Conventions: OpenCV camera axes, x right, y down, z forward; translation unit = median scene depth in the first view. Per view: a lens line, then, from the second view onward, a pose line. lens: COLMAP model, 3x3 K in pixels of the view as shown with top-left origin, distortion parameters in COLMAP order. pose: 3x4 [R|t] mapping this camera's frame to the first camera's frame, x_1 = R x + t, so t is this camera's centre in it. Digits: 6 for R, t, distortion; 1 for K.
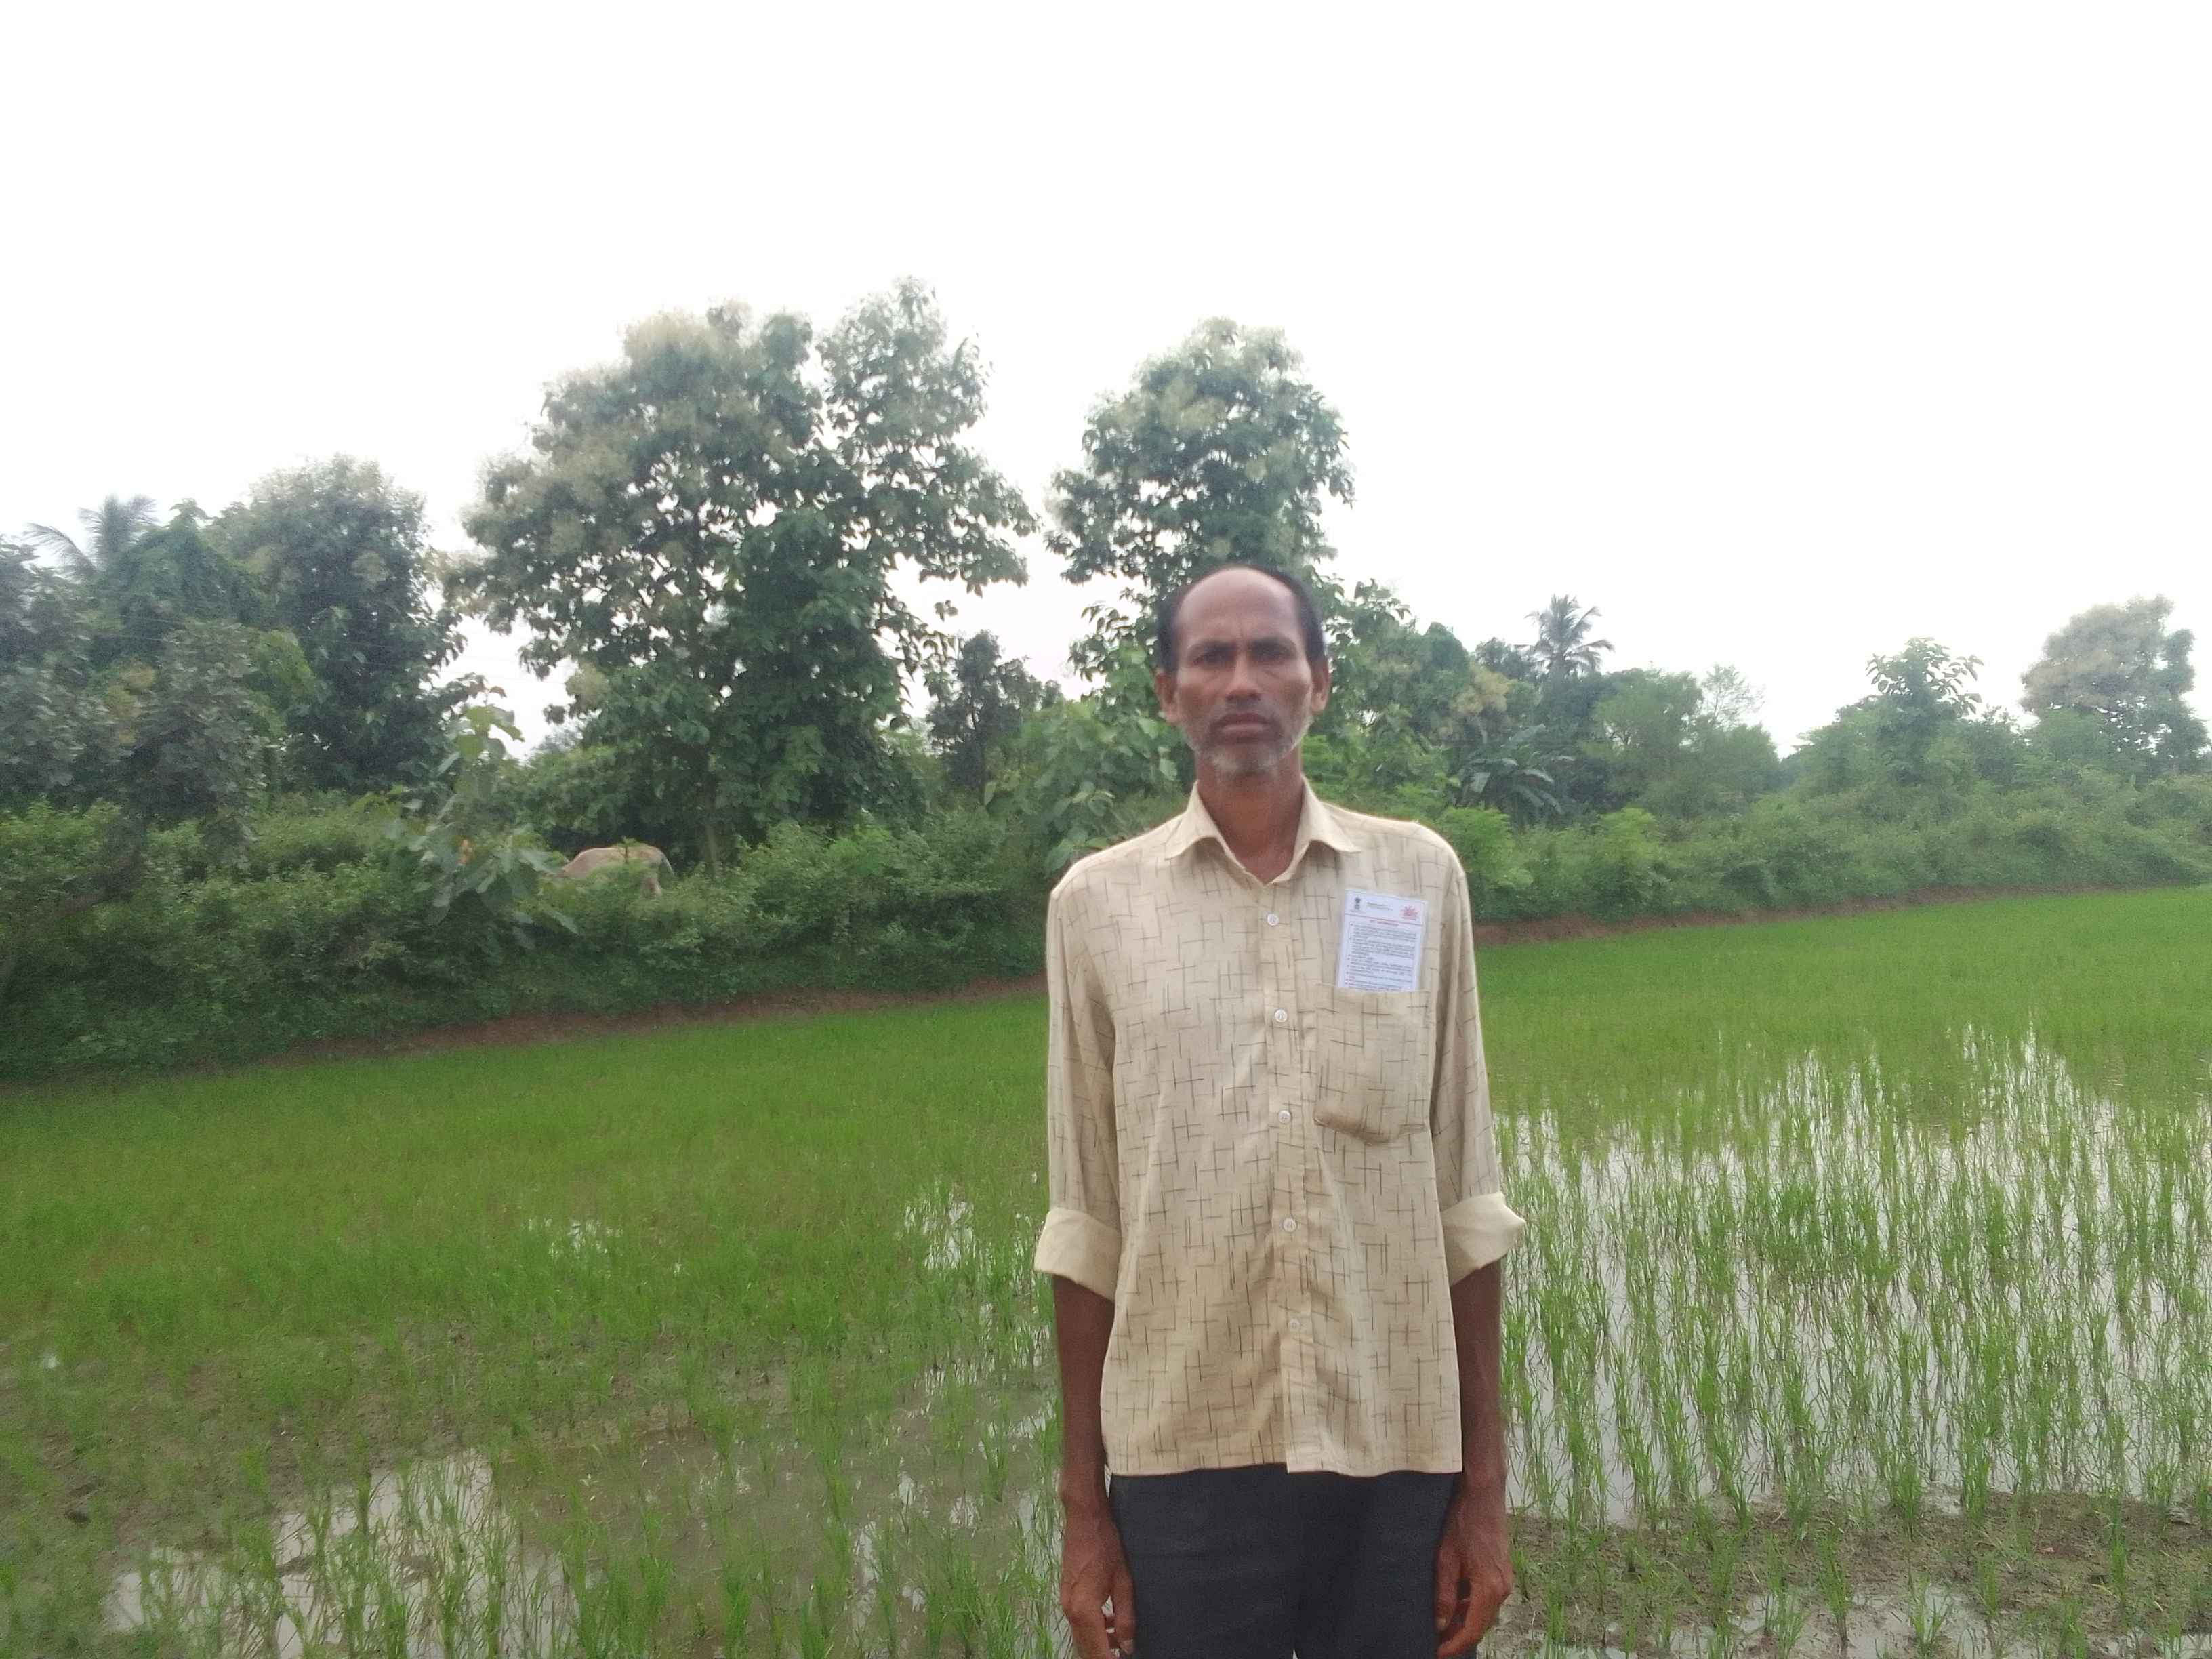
lens RADIAL K [[1703.4, 0, 1126.1], [0, 1703.4, 835.7], [0, 0, 1]] dist [0.061504, -0.089498]
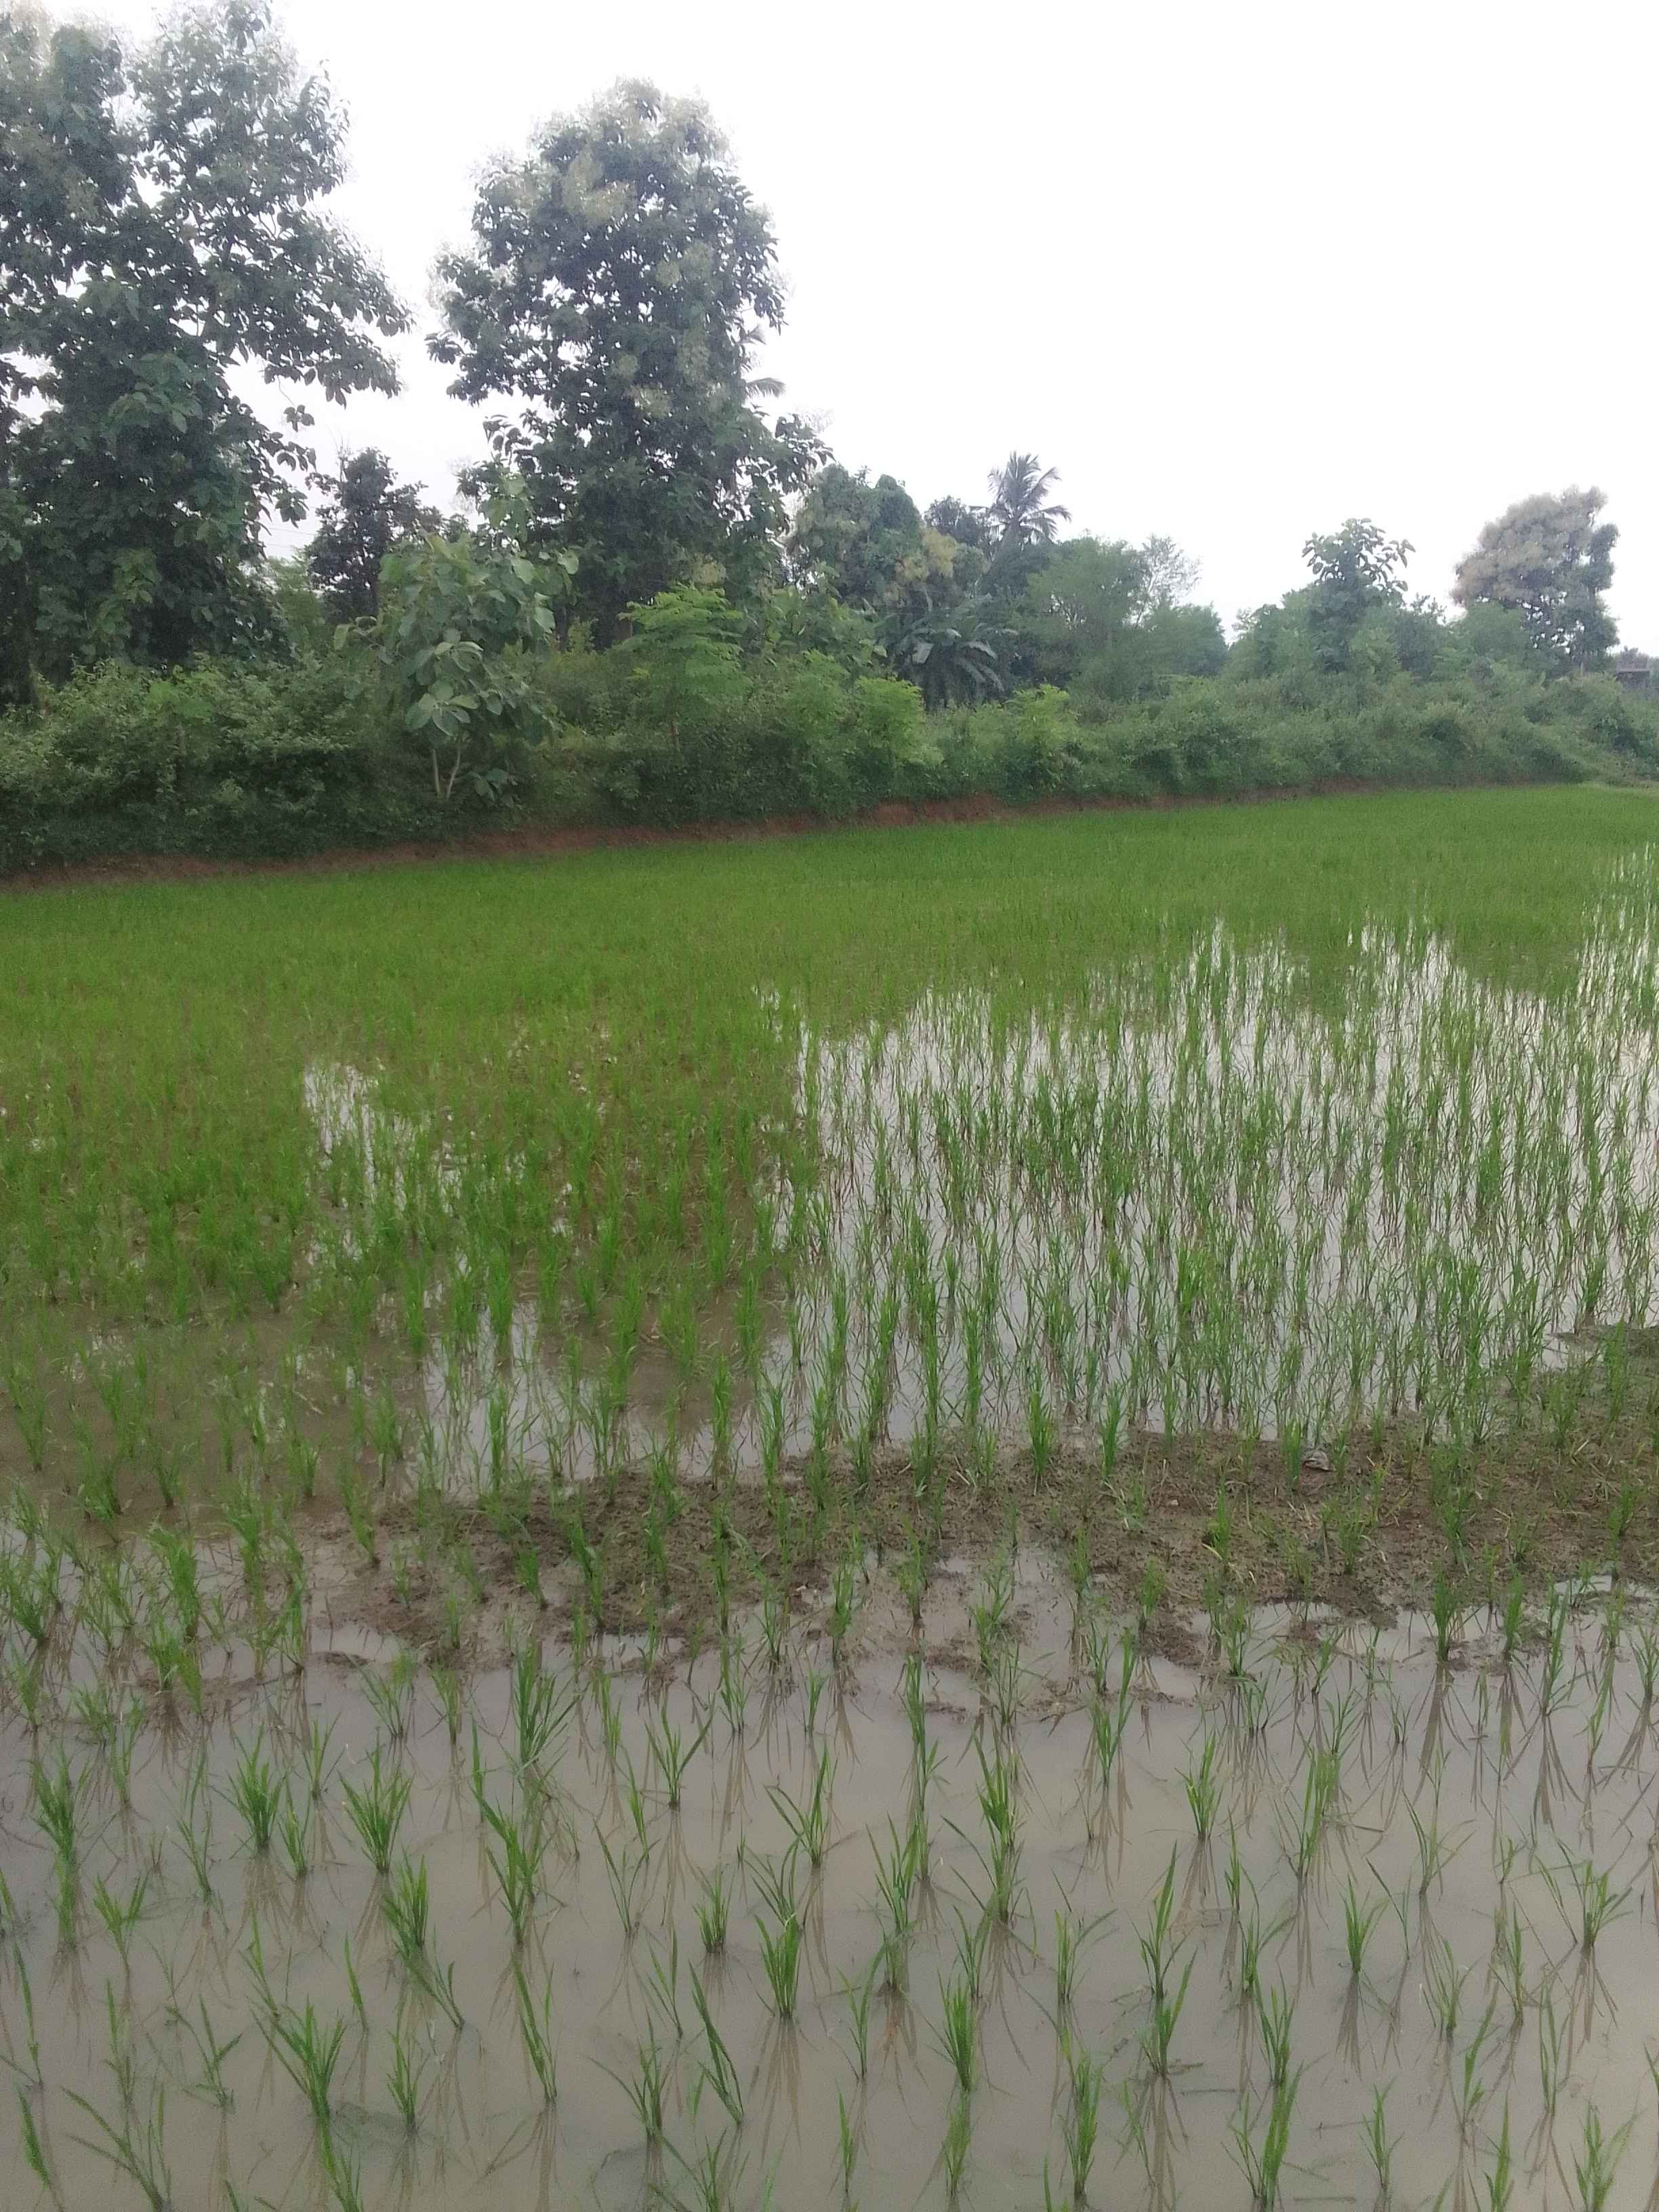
lens RADIAL K [[1703.4, 0, 851.1], [0, 1703.4, 1100.5], [0, 0, 1]] dist [0.061504, -0.089498]
pose [[0.988090, 0.002904, 0.153850, 0.037086], [-0.037685, 0.973943, 0.223640, 0.000324], [-0.149192, -0.226774, 0.962453, 0.030625]]
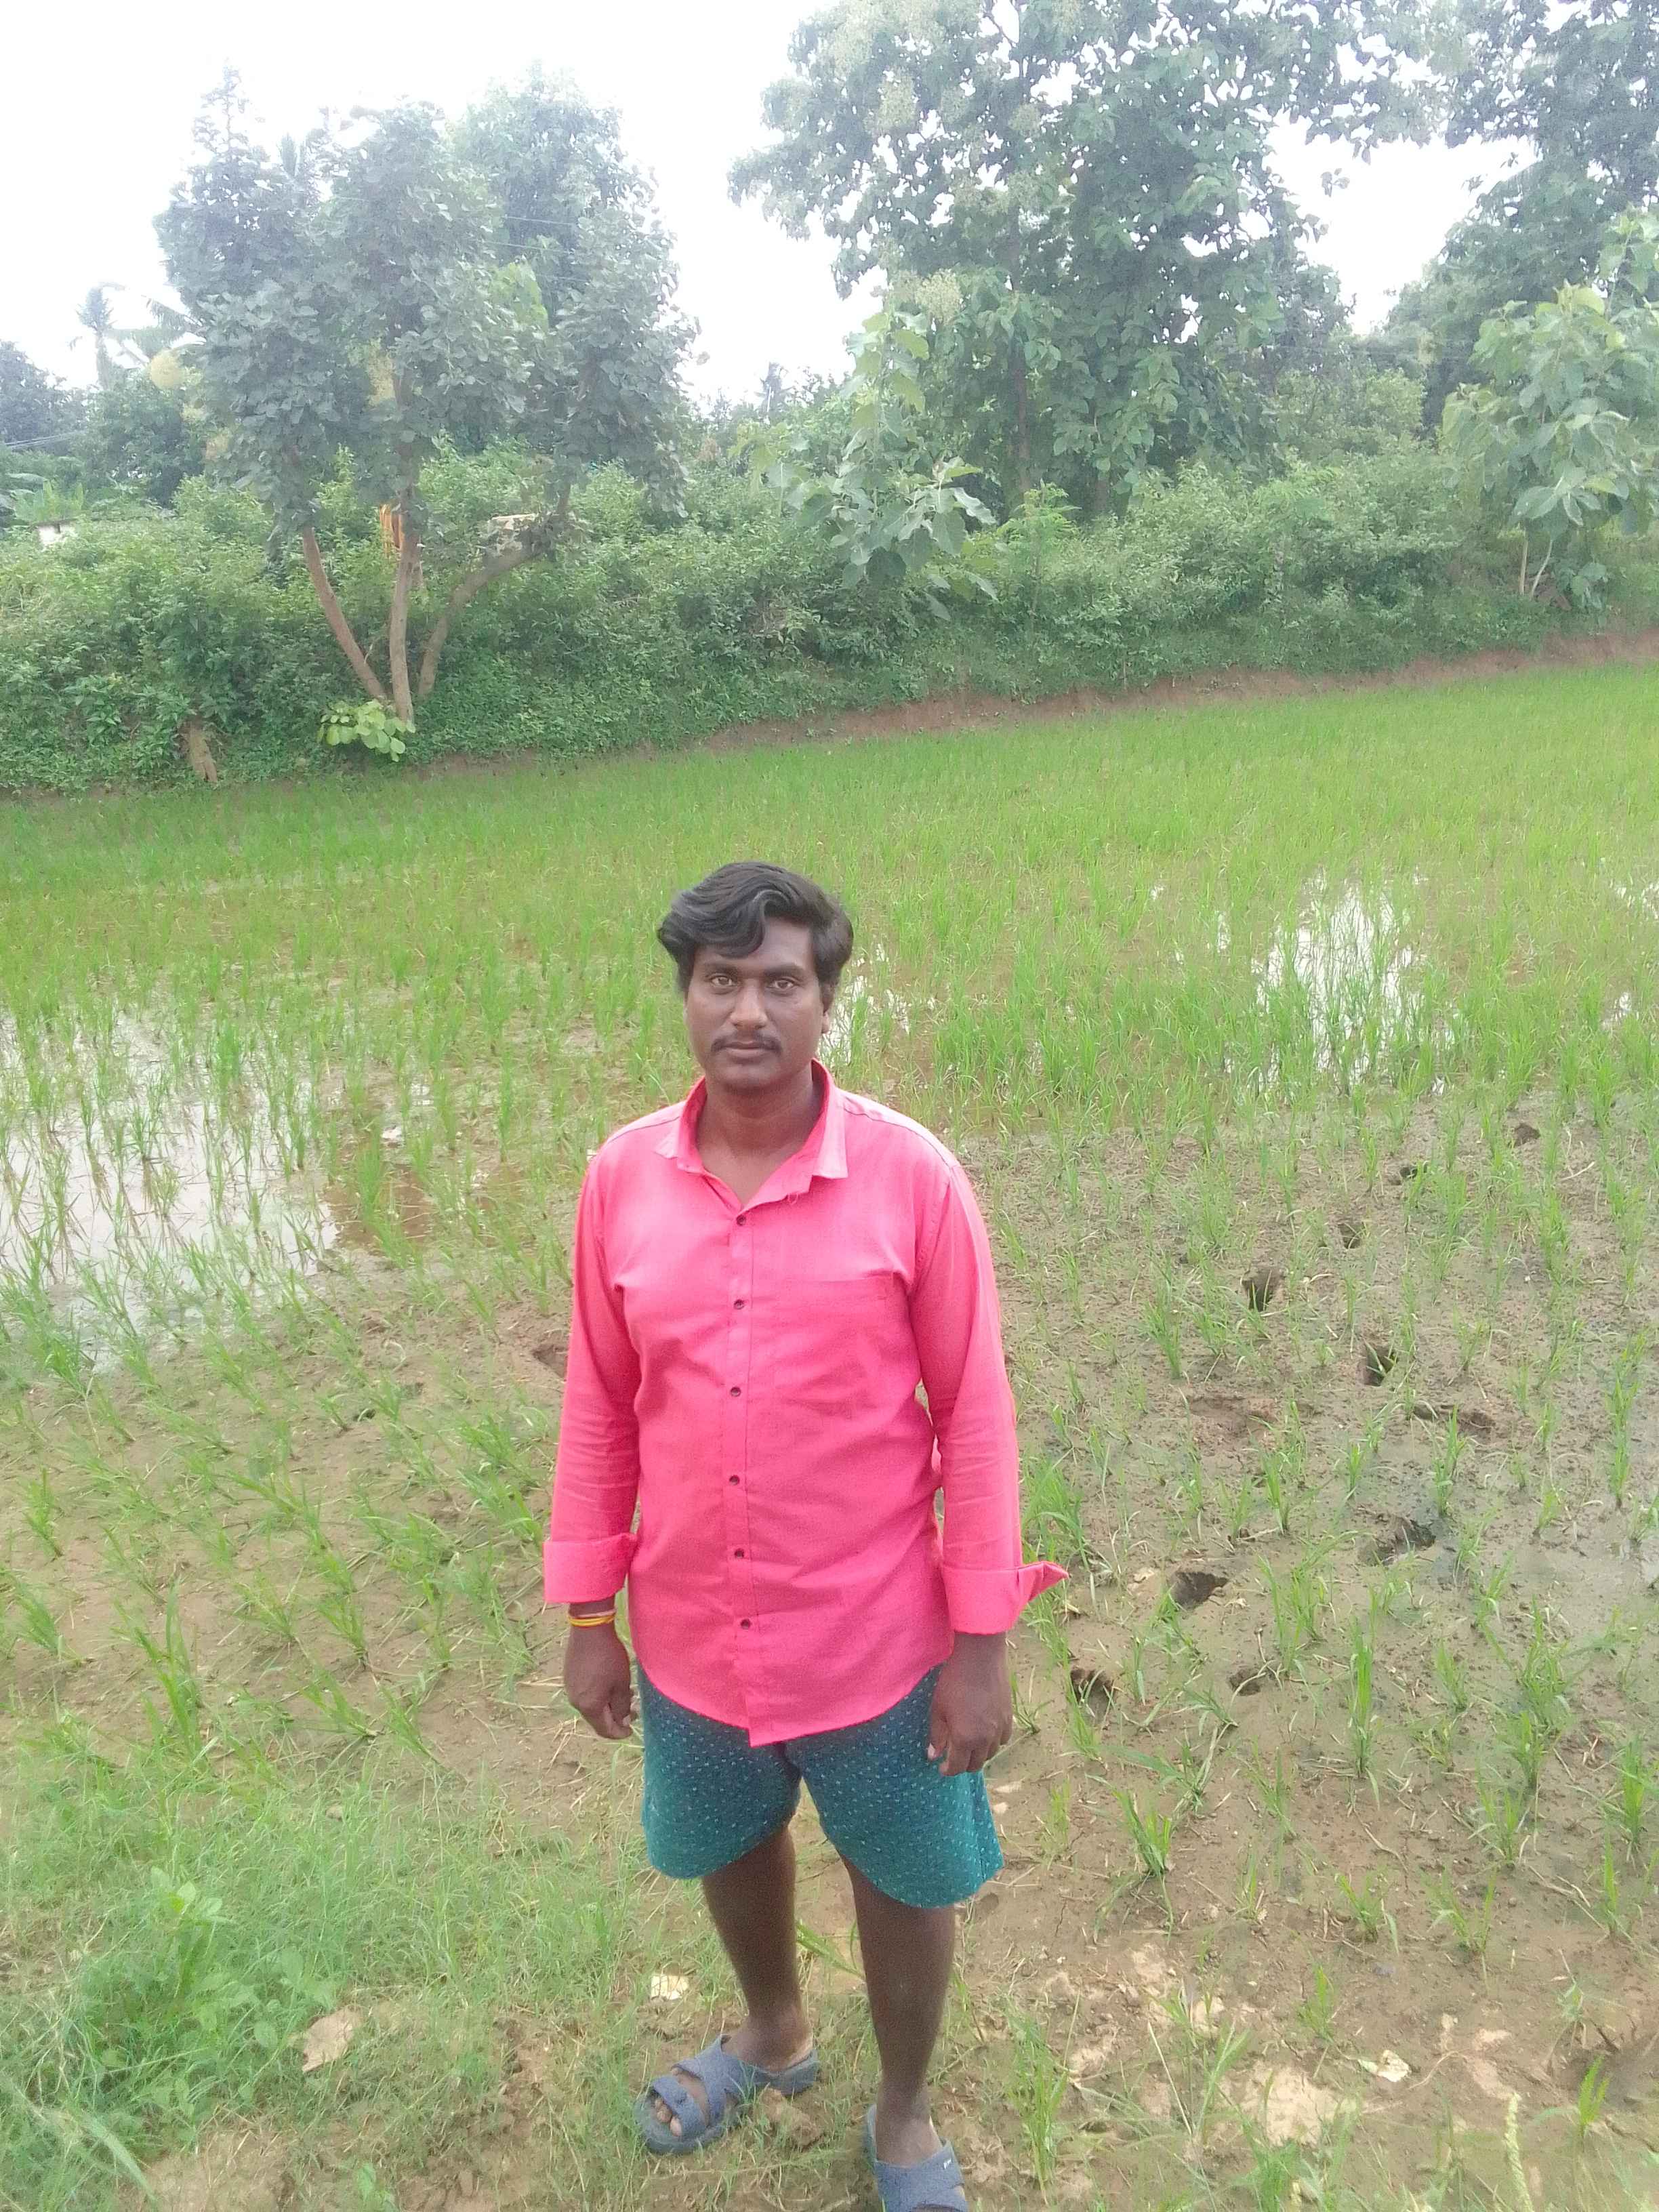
lens RADIAL K [[1703.4, 0, 832.8], [0, 1703.4, 1109.1], [0, 0, 1]] dist [0.061504, -0.089498]
pose [[0.976916, 0.057602, -0.205709, -0.141050], [0.012745, 0.945528, 0.325291, 0.011900], [0.213241, -0.320404, 0.922968, 0.069528]]
